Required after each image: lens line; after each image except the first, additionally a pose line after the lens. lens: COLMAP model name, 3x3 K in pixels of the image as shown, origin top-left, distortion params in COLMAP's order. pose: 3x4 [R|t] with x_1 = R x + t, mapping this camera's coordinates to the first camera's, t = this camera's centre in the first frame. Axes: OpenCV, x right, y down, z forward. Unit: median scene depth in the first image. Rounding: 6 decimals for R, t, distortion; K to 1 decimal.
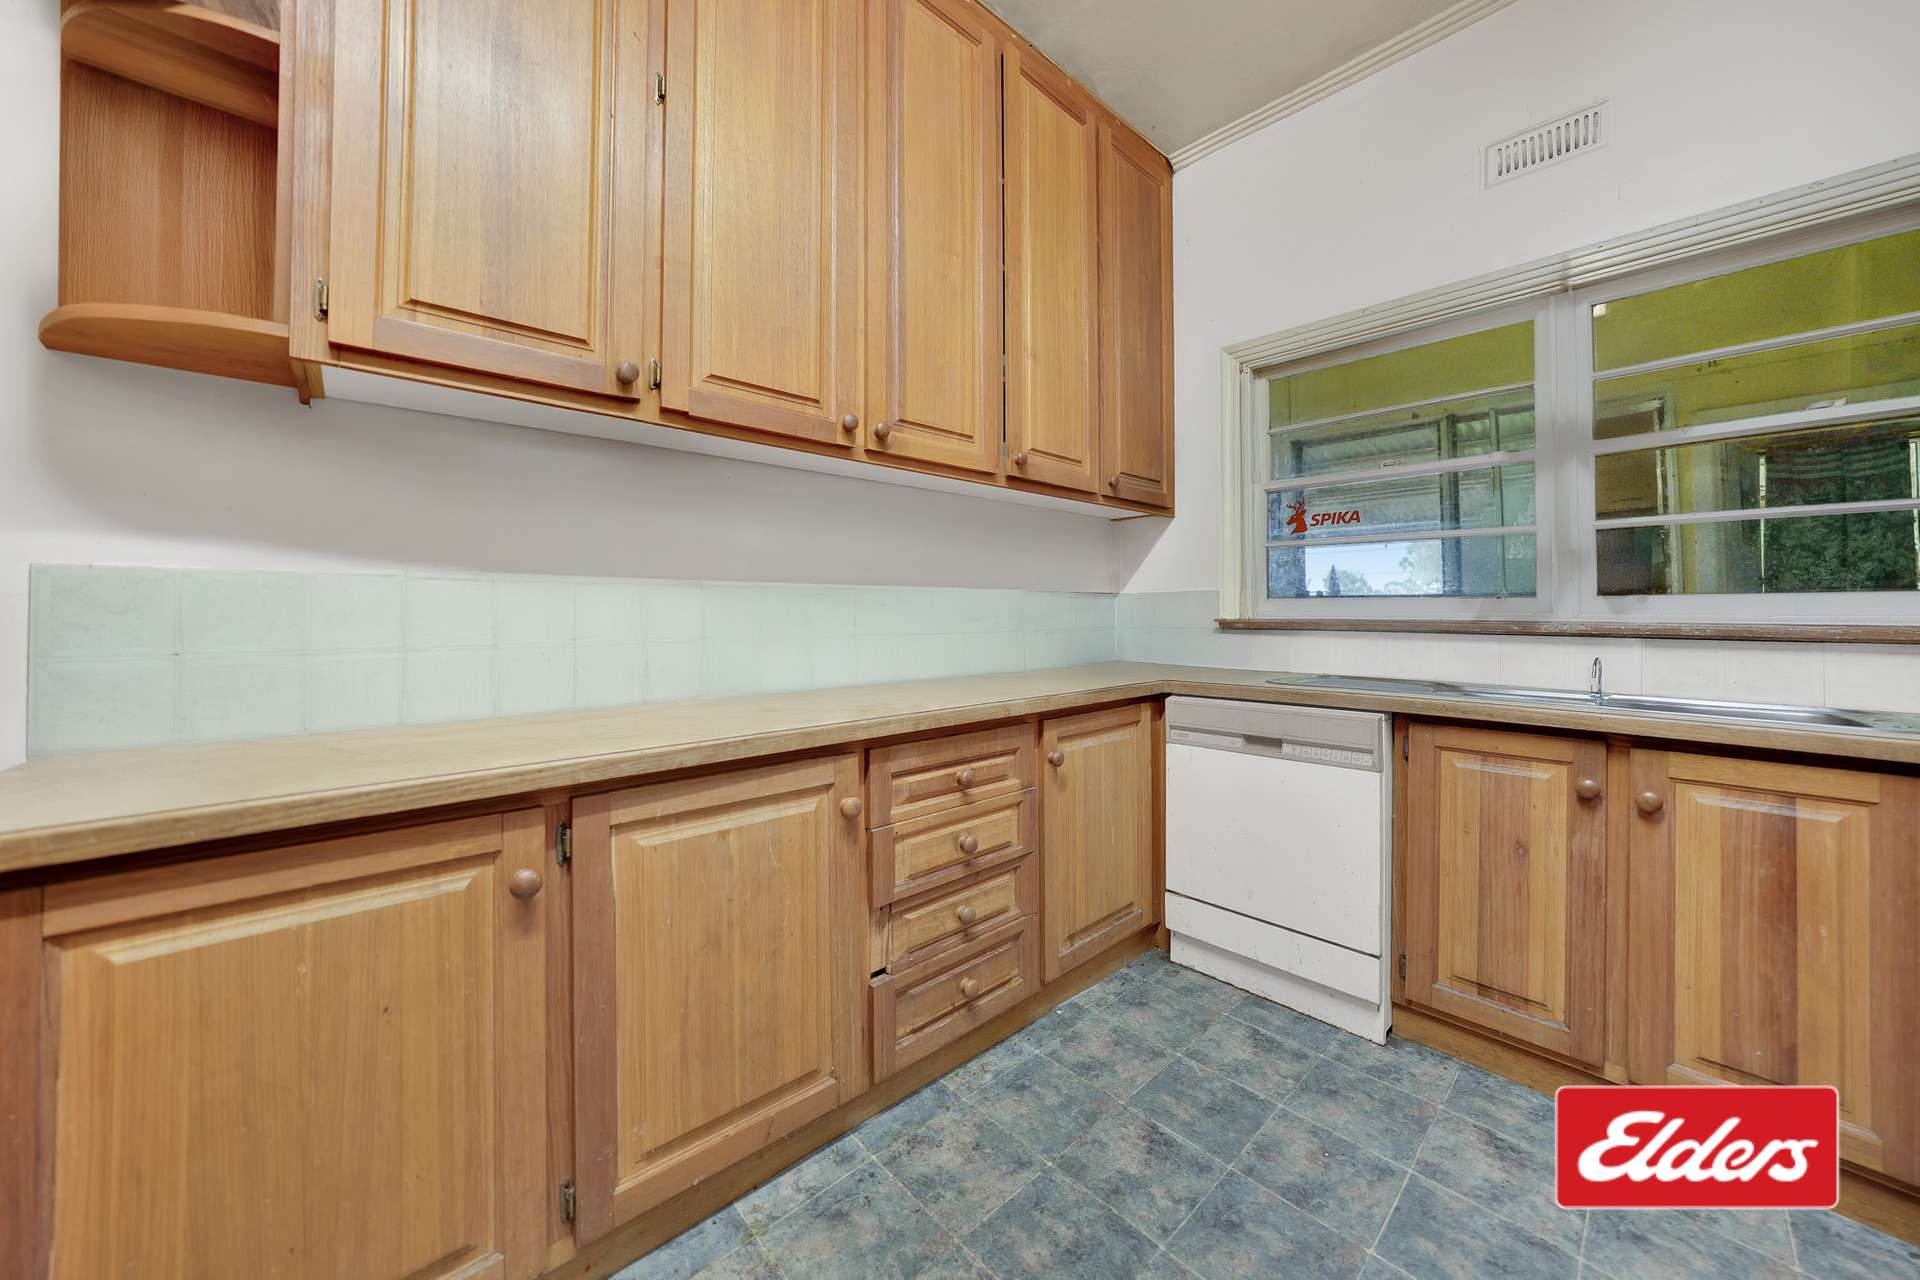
lens RADIAL K [[697.3, 0, 959.9], [0, 697.3, 600.9], [0, 0, 1]] dist [-0.001334, -0.000169]
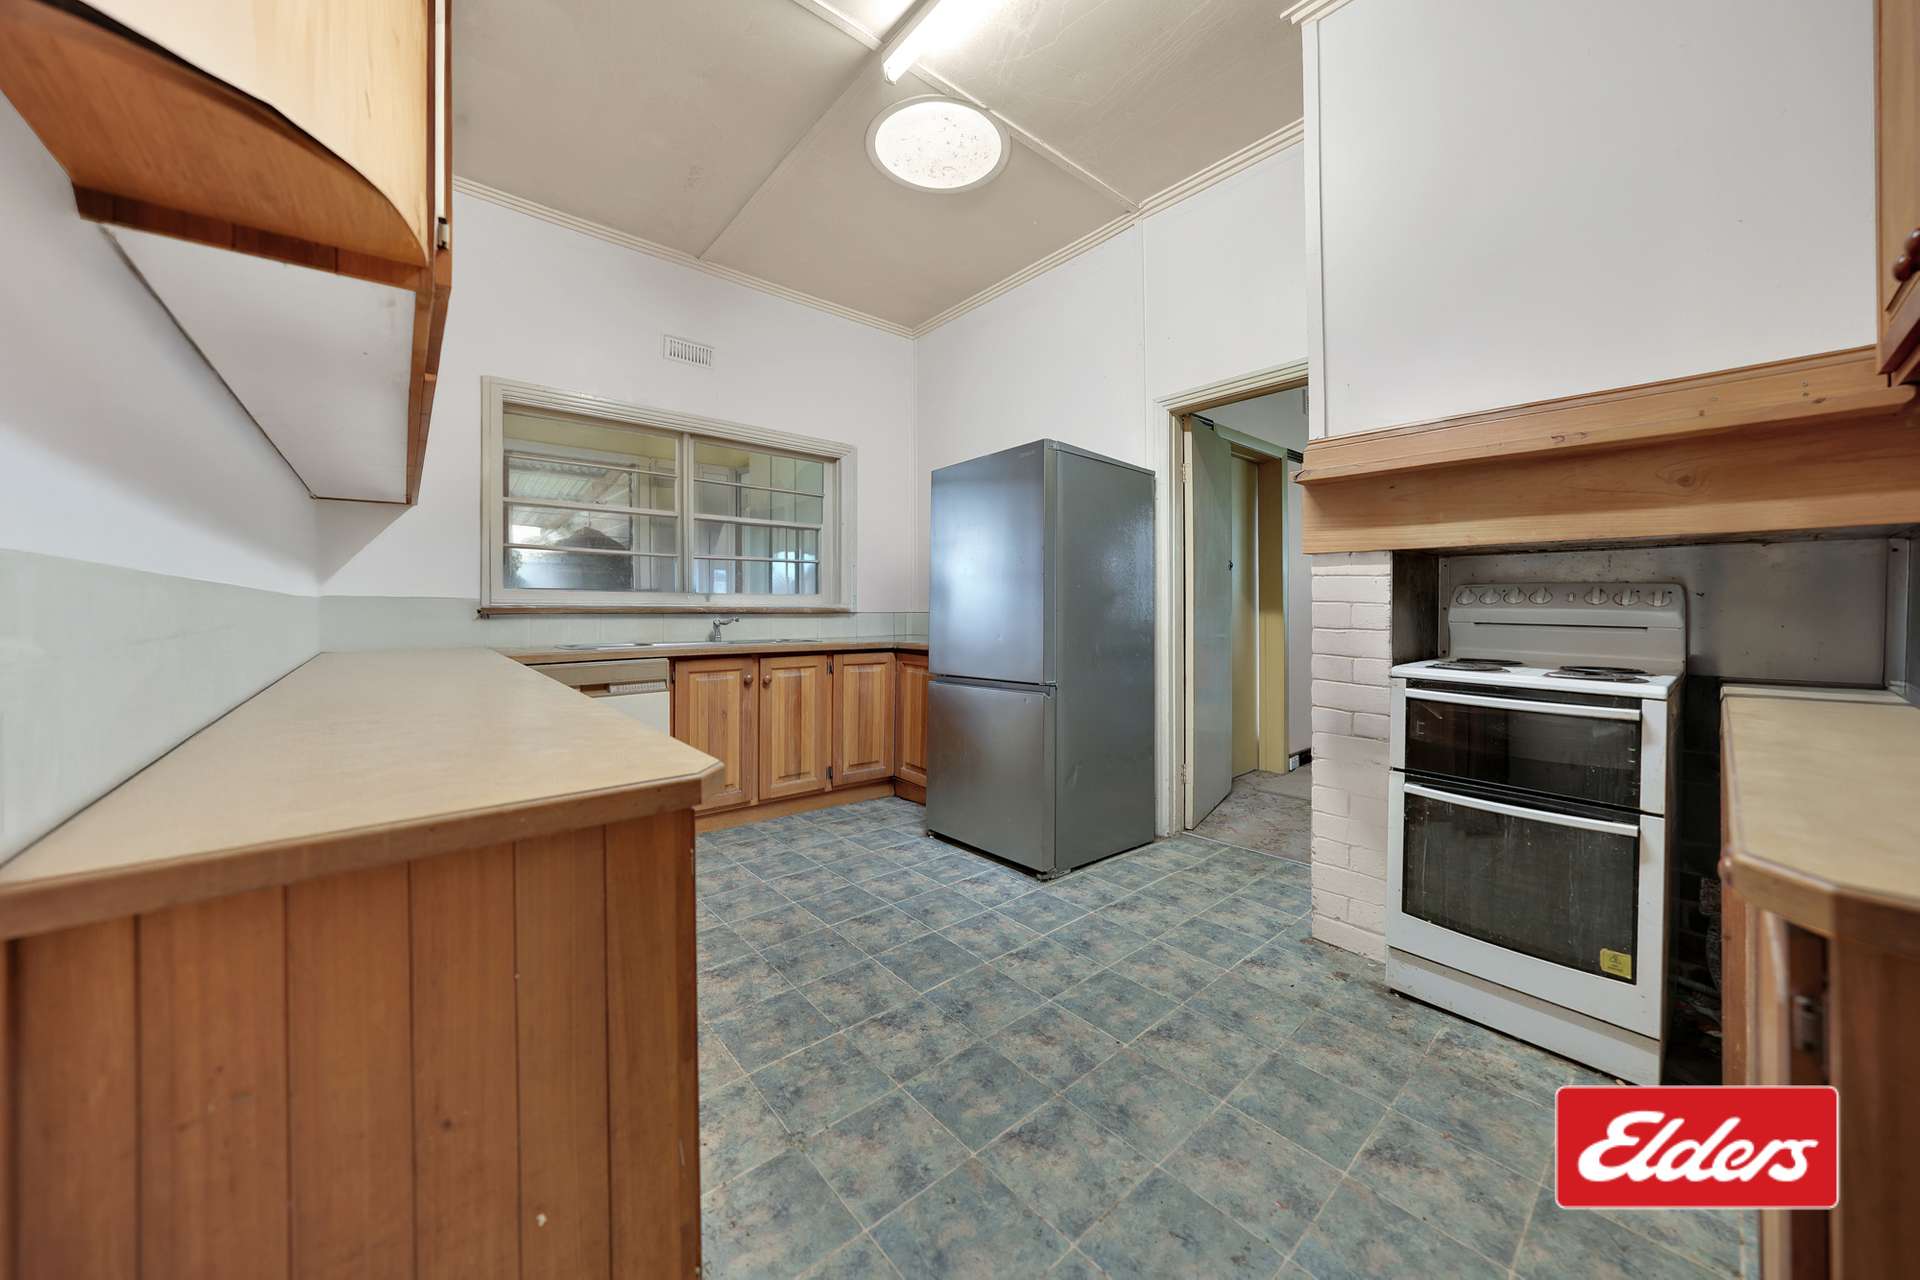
lens RADIAL K [[697.3, 0, 959.9], [0, 697.3, 600.9], [0, 0, 1]] dist [-0.001334, -0.000169]
pose [[0.070036, -0.001031, 0.997544, -1.226825], [-0.012652, 0.999918, 0.001922, 0.006394], [-0.997464, -0.012755, 0.070017, 0.161070]]
